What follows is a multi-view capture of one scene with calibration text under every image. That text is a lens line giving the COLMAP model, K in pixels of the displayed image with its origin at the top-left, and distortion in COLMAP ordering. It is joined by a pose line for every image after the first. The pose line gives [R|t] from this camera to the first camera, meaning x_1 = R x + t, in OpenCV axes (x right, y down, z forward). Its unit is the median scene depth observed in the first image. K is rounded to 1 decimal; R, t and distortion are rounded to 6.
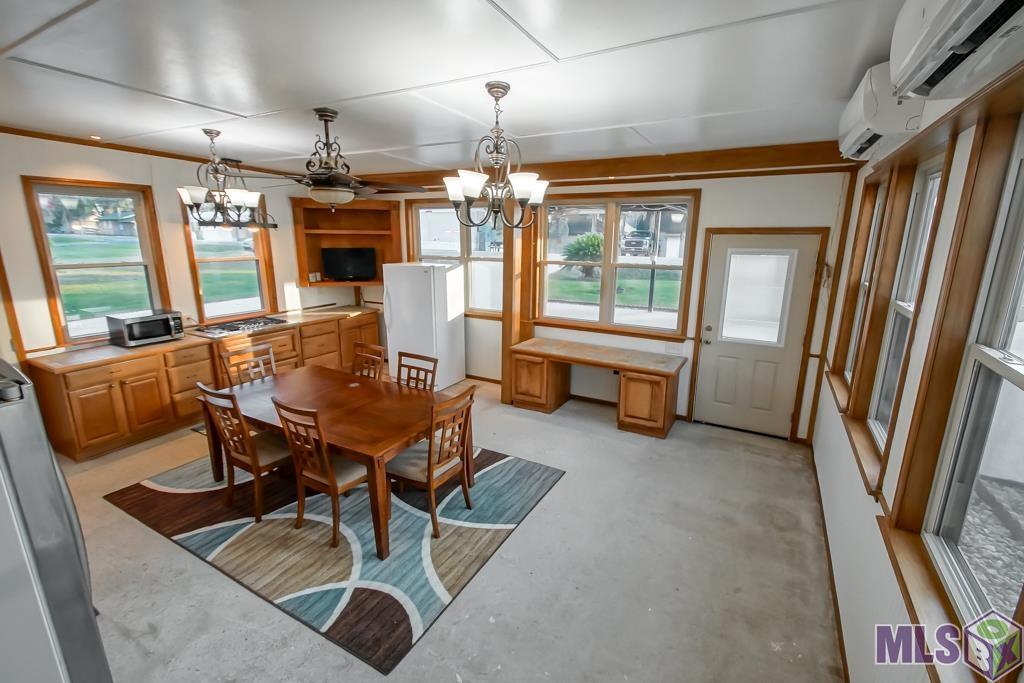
lens RADIAL K [[457.4, 0, 520.3], [0, 457.4, 353.7], [0, 0, 1]] dist [-0.001966, -0.000494]
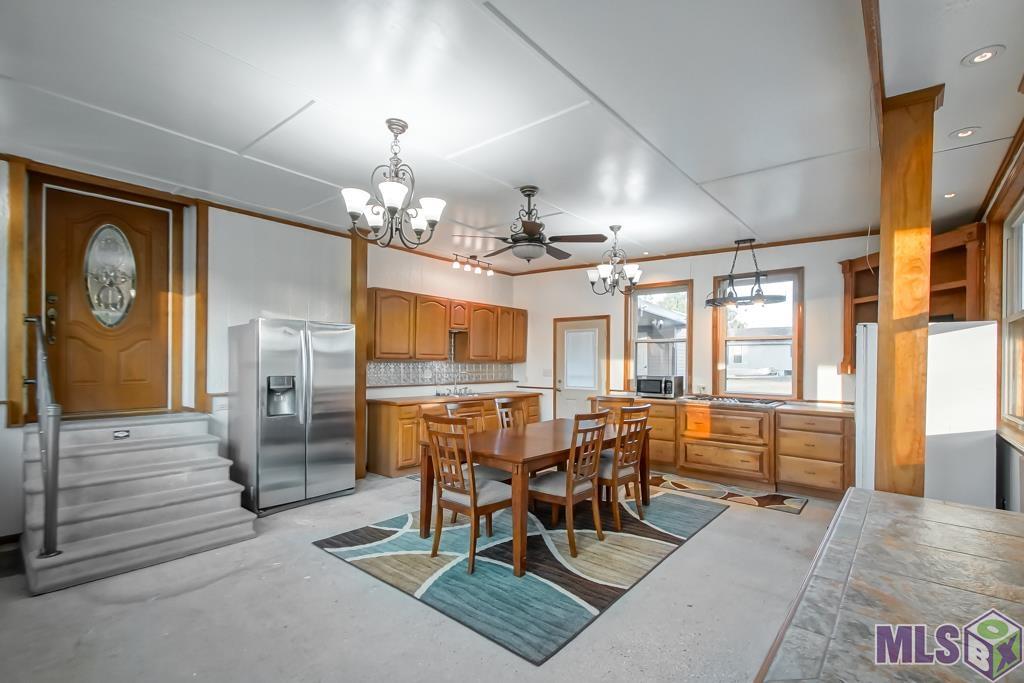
lens RADIAL K [[449.0, 0, 510.8], [0, 449.0, 366.8], [0, 0, 1]] dist [-0.000247, -0.000065]
pose [[-0.213706, -0.004776, -0.976886, 0.780408], [-0.265624, 0.962597, 0.053403, -0.100656], [0.940092, 0.270897, -0.206982, 1.308335]]
